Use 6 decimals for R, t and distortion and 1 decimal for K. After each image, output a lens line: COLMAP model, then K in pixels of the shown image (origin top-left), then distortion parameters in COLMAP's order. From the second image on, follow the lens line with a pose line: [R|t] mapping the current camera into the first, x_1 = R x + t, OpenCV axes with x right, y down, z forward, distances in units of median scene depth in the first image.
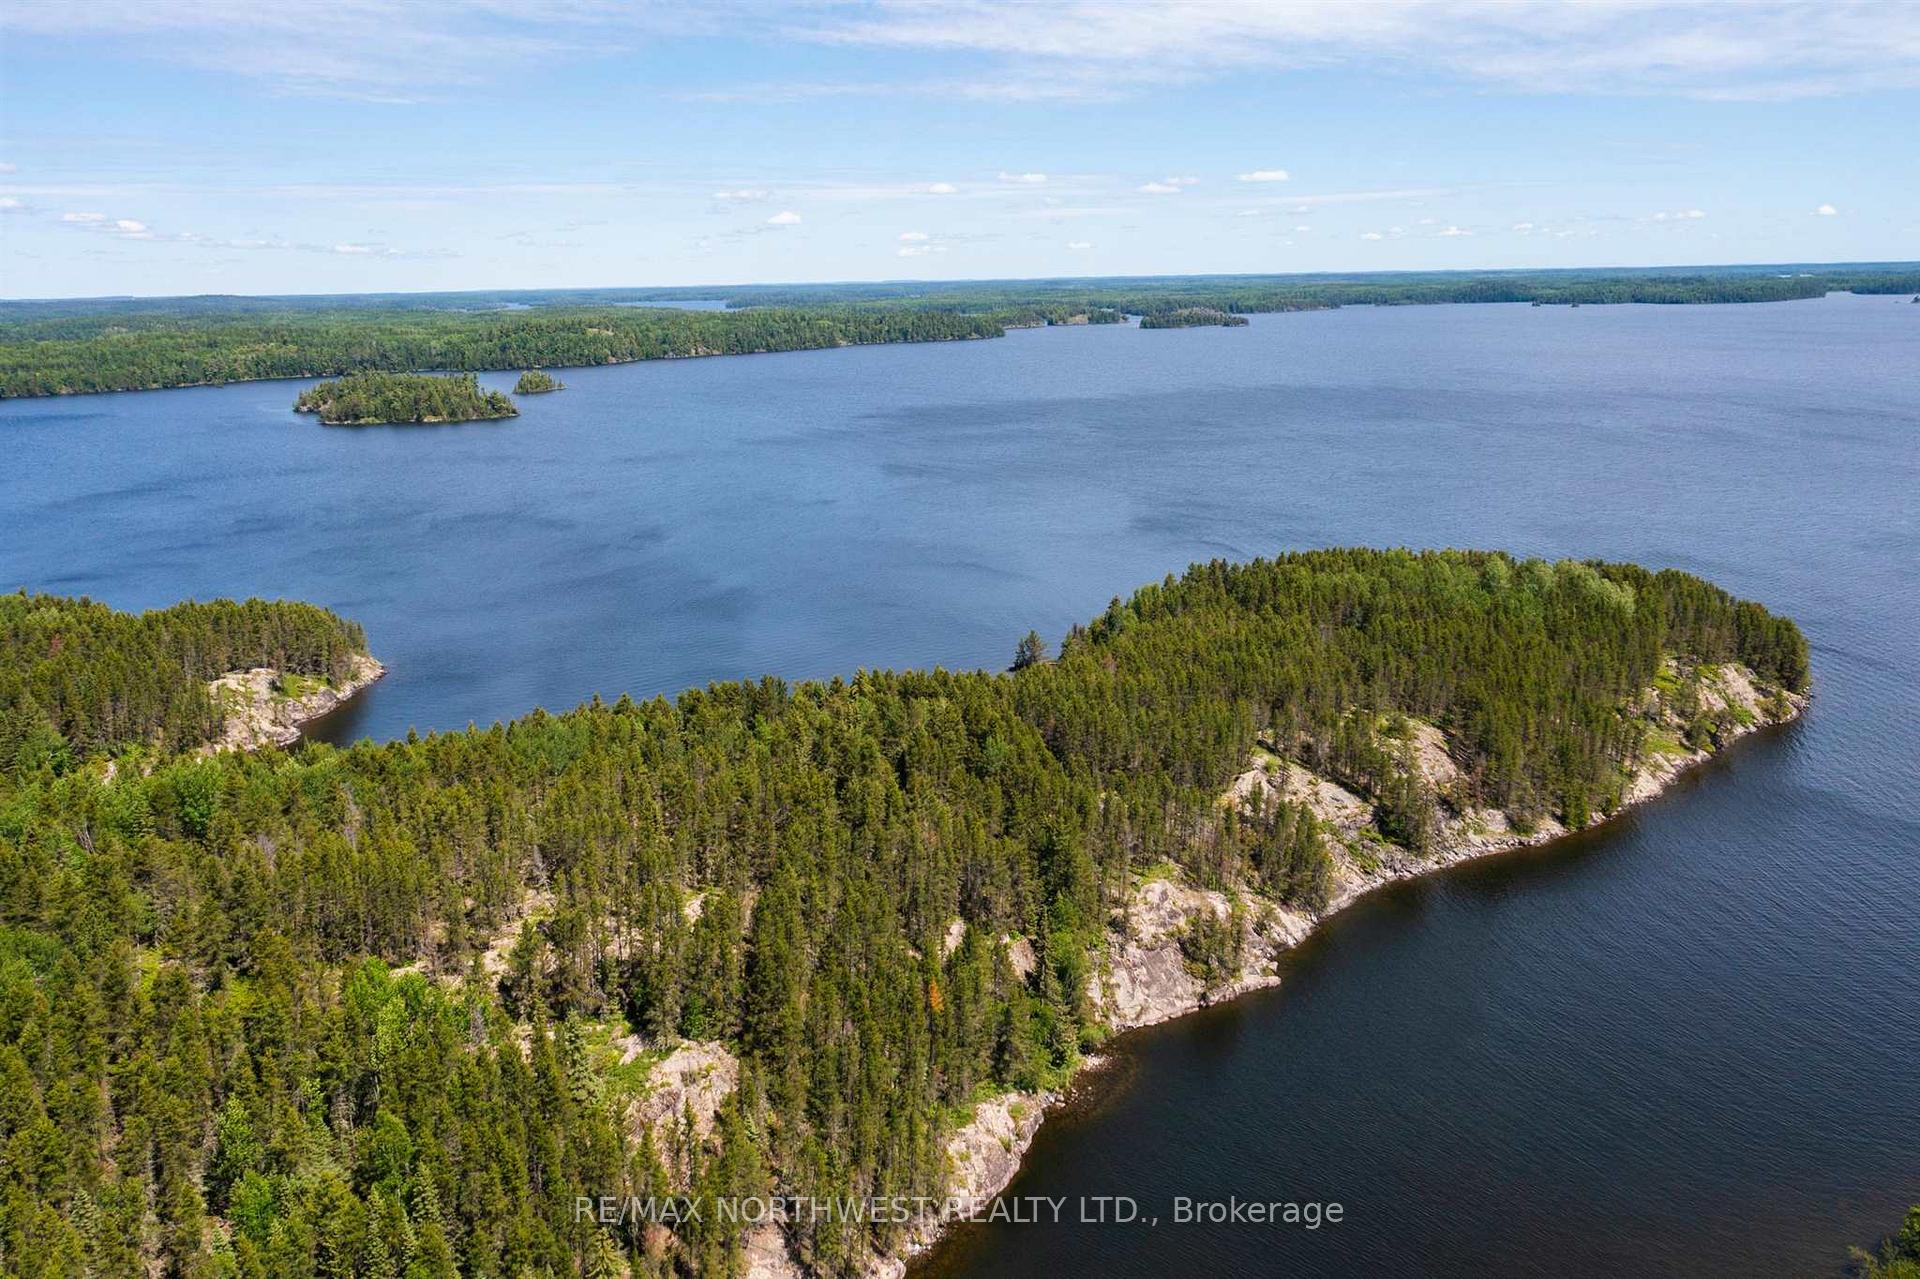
lens RADIAL K [[1505.7, 0, 961.2], [0, 1505.7, 644.6], [0, 0, 1]] dist [-0.004319, 0.005831]
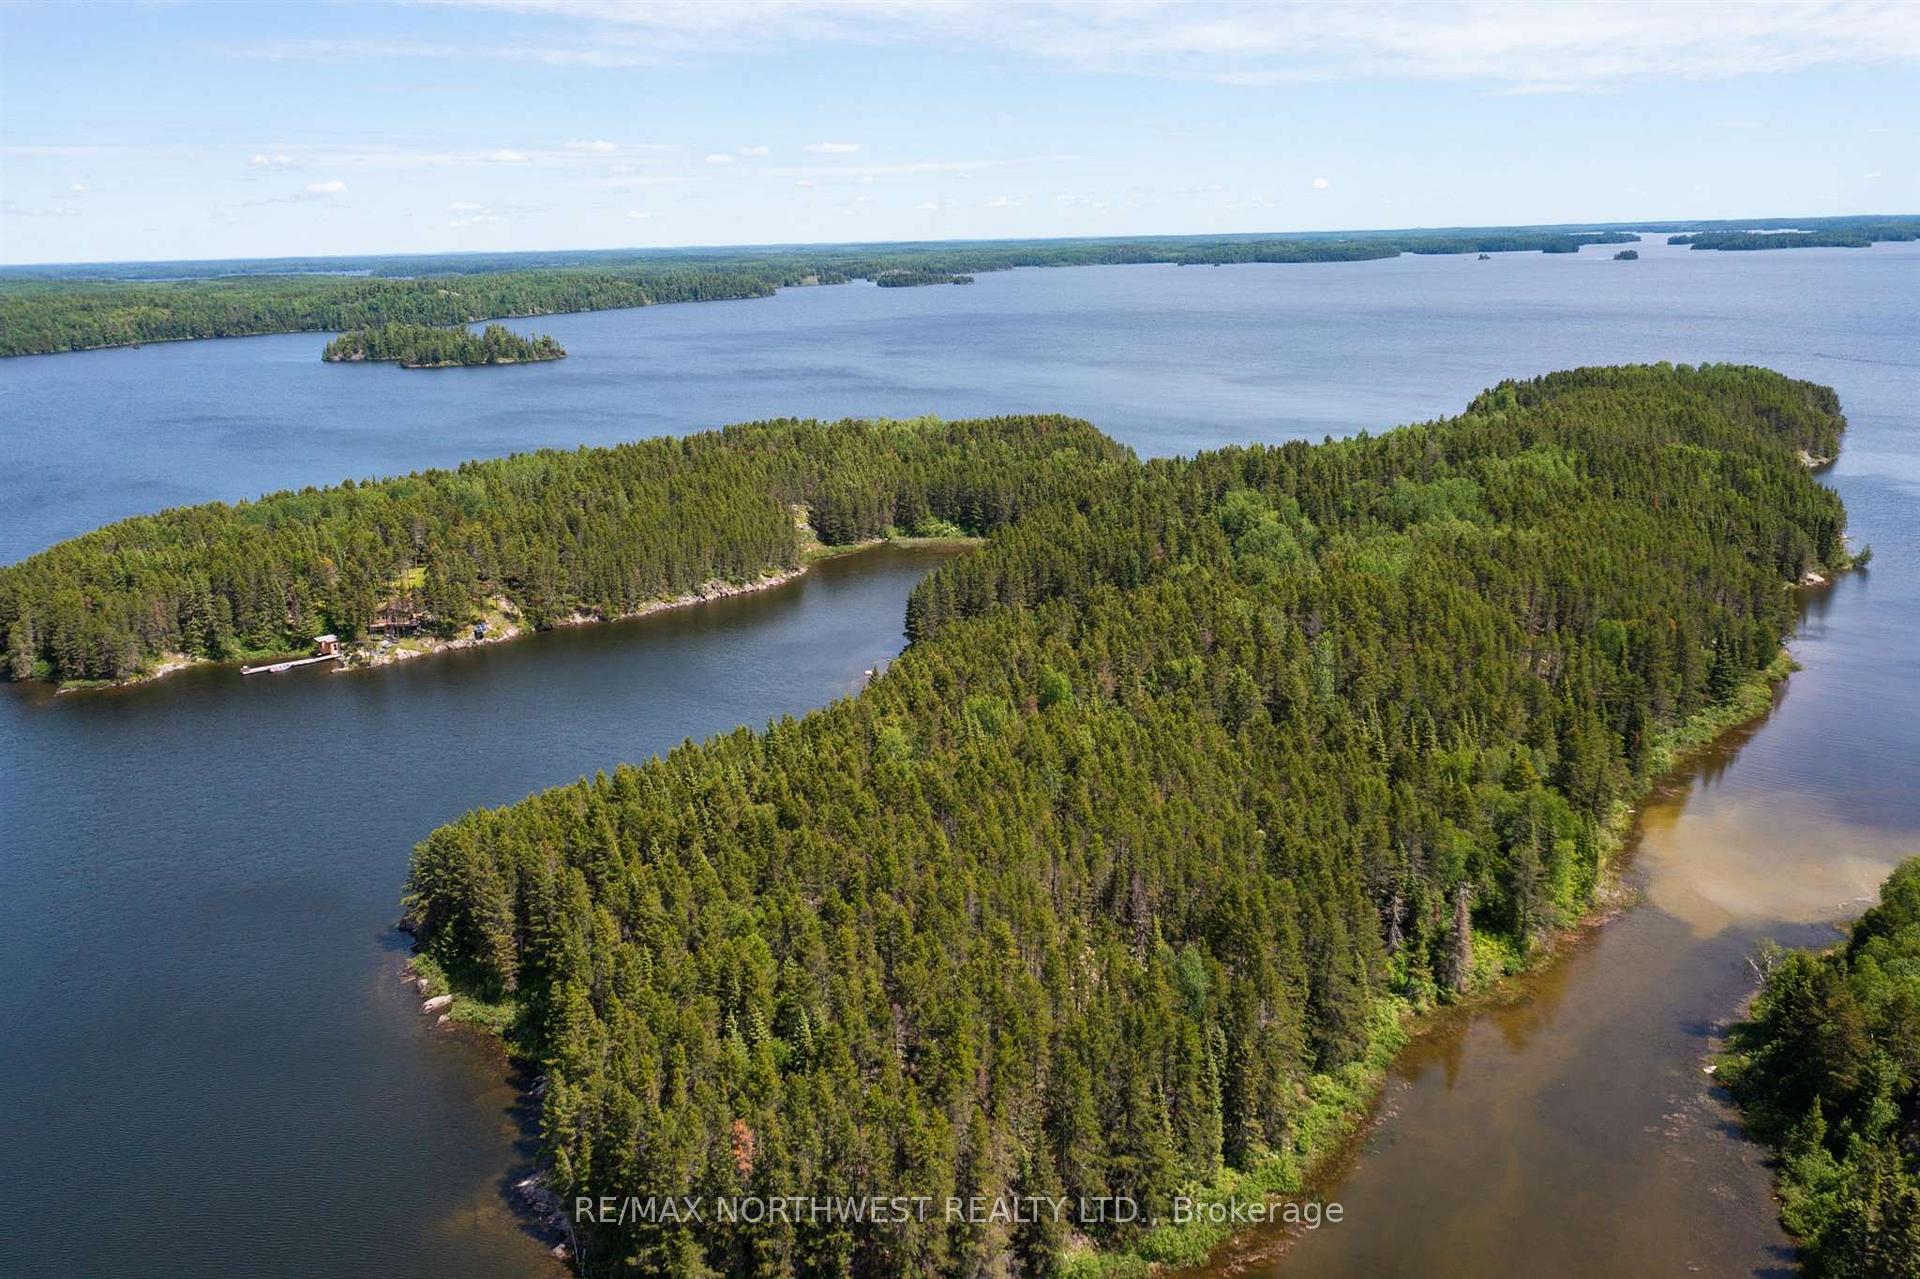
lens RADIAL K [[1505.7, 0, 959.3], [0, 1505.7, 635.1], [0, 0, 1]] dist [-0.004319, 0.005831]
pose [[0.959936, -0.075318, 0.269906, -0.098640], [0.071883, 0.997157, 0.022602, 0.016315], [-0.270841, -0.002294, 0.962621, -0.054622]]
